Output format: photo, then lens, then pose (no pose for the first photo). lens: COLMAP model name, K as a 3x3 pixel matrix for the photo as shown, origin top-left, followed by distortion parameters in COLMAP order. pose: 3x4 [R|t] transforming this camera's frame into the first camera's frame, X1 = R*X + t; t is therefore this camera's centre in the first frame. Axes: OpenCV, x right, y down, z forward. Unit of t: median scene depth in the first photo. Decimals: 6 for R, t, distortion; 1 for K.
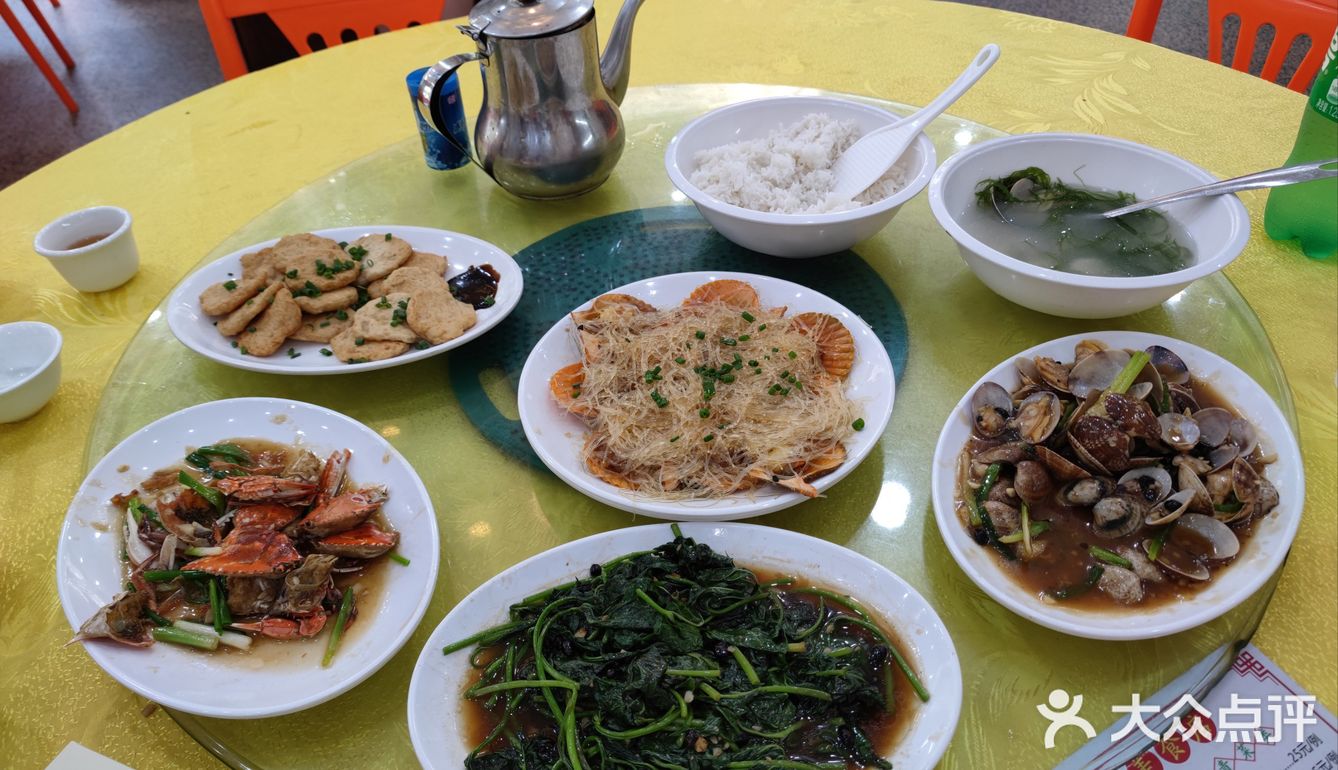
lens RADIAL K [[1016.8, 0, 674.2], [0, 1016.8, 389.9], [0, 0, 1]] dist [0.000298, -0.010489]
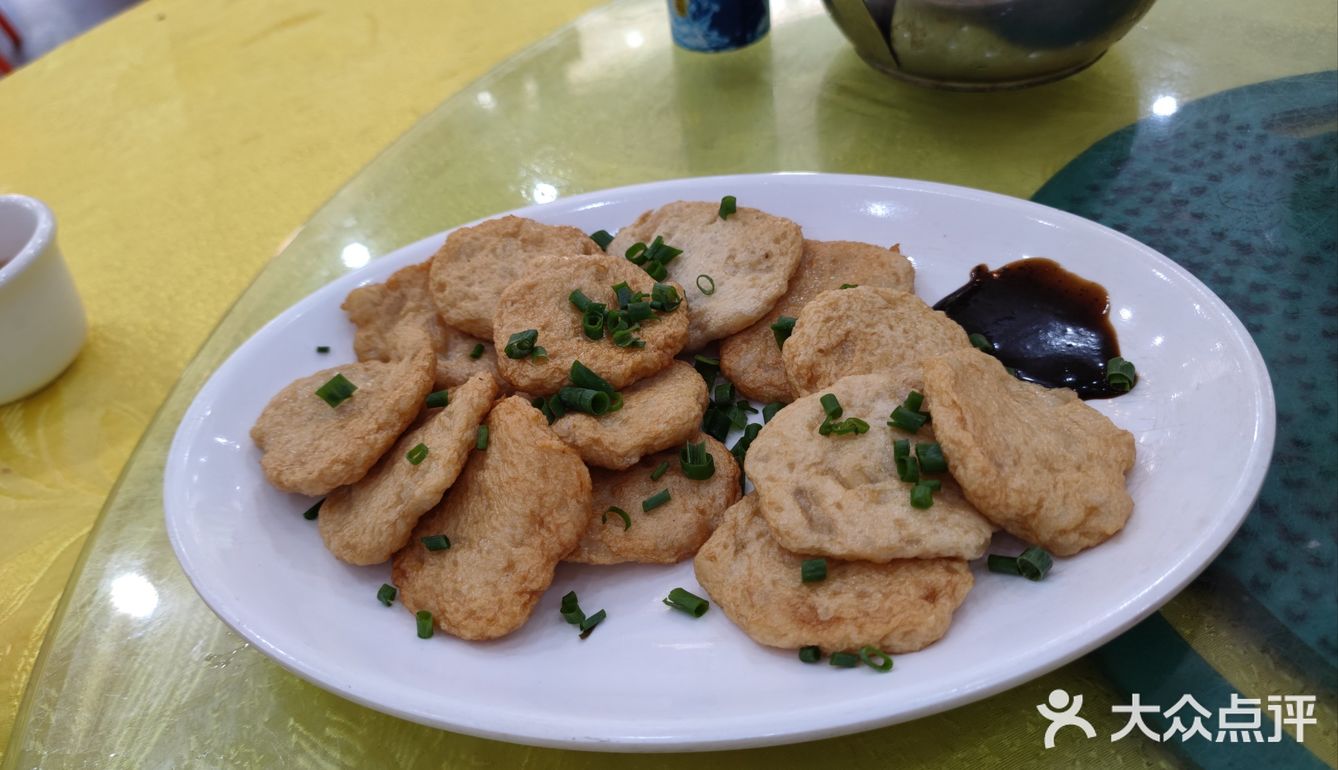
lens RADIAL K [[1016.8, 0, 658.1], [0, 1016.8, 446.1], [0, 0, 1]] dist [0.000298, -0.010489]
pose [[0.996225, -0.080915, -0.031426, -0.320214], [0.083518, 0.992160, 0.092970, -0.107074], [0.023657, -0.095243, 0.995173, 0.662697]]
